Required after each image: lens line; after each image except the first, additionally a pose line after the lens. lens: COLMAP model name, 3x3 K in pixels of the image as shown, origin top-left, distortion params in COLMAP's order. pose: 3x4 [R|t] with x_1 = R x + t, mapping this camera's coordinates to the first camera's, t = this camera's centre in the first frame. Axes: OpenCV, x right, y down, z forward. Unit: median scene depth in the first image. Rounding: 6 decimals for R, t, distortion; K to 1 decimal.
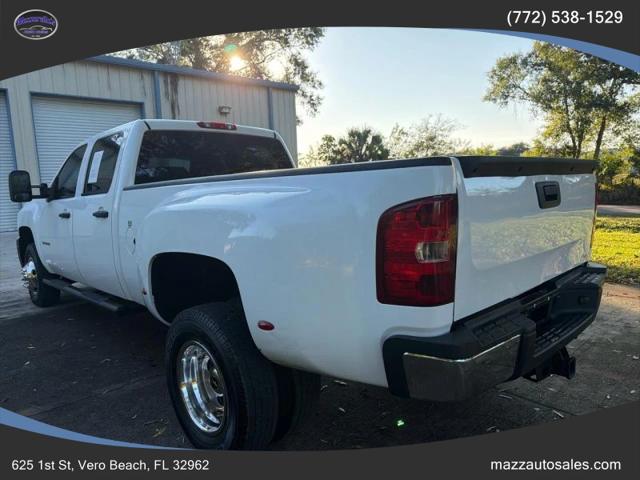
lens RADIAL K [[448.8, 0, 321.8], [0, 448.8, 238.2], [0, 0, 1]] dist [0.058637, -0.086256]
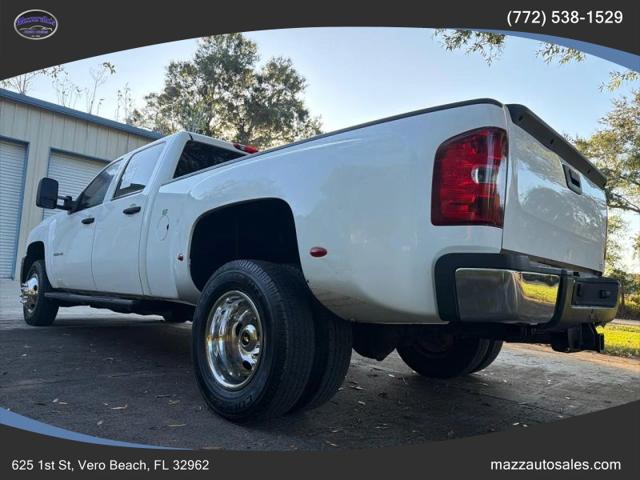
lens RADIAL K [[448.8, 0, 321.8], [0, 448.8, 238.2], [0, 0, 1]] dist [0.058637, -0.086256]
pose [[0.995227, 0.094552, 0.024144, -0.014937], [-0.086555, 0.969551, -0.229085, 0.041315], [-0.045069, 0.225902, 0.973107, -0.002450]]
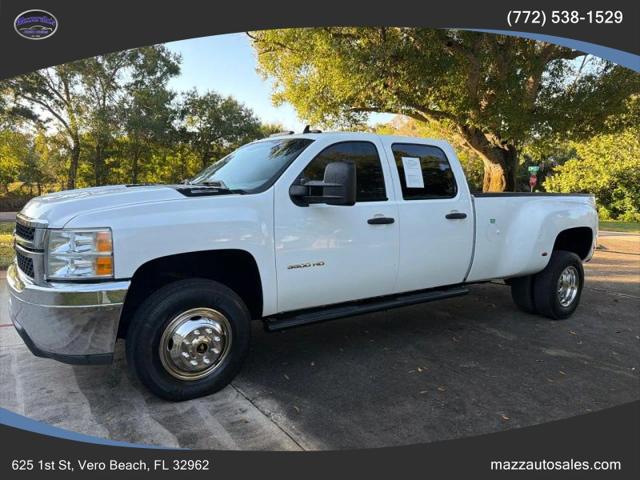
lens RADIAL K [[448.8, 0, 321.8], [0, 448.8, 238.2], [0, 0, 1]] dist [0.058637, -0.086256]
pose [[0.145135, -0.063318, 0.987384, -0.298804], [0.081964, 0.995289, 0.051777, -0.014019], [-0.986011, 0.073416, 0.149641, 0.197082]]
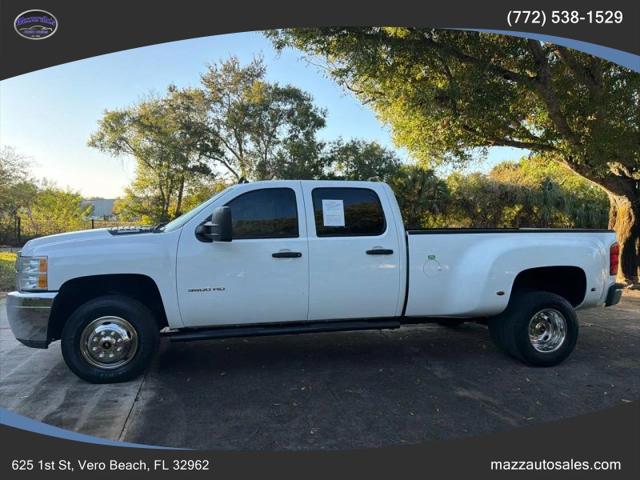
lens RADIAL K [[448.8, 0, 321.8], [0, 448.8, 238.2], [0, 0, 1]] dist [0.058637, -0.086256]
pose [[0.504313, 0.019245, 0.863306, -0.289801], [0.067750, 0.995788, -0.061775, -0.003718], [-0.860859, 0.089643, 0.500885, 0.083872]]
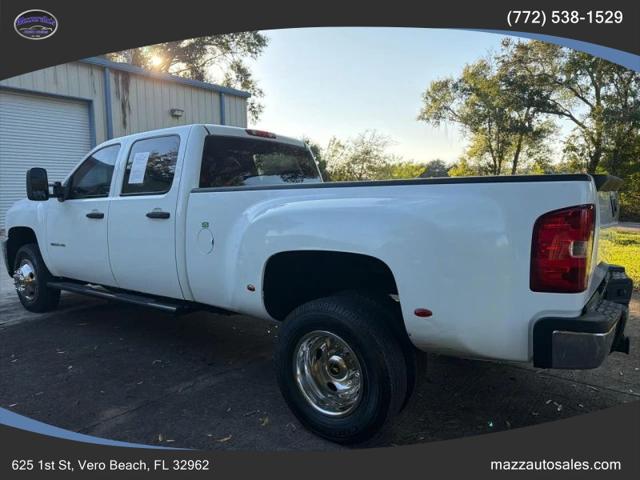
lens RADIAL K [[448.8, 0, 321.8], [0, 448.8, 238.2], [0, 0, 1]] dist [0.058637, -0.086256]
pose [[0.984169, 0.014746, 0.176616, -0.060782], [-0.011293, 0.999725, -0.020540, 0.002926], [-0.176870, 0.018221, 0.984065, -0.010537]]
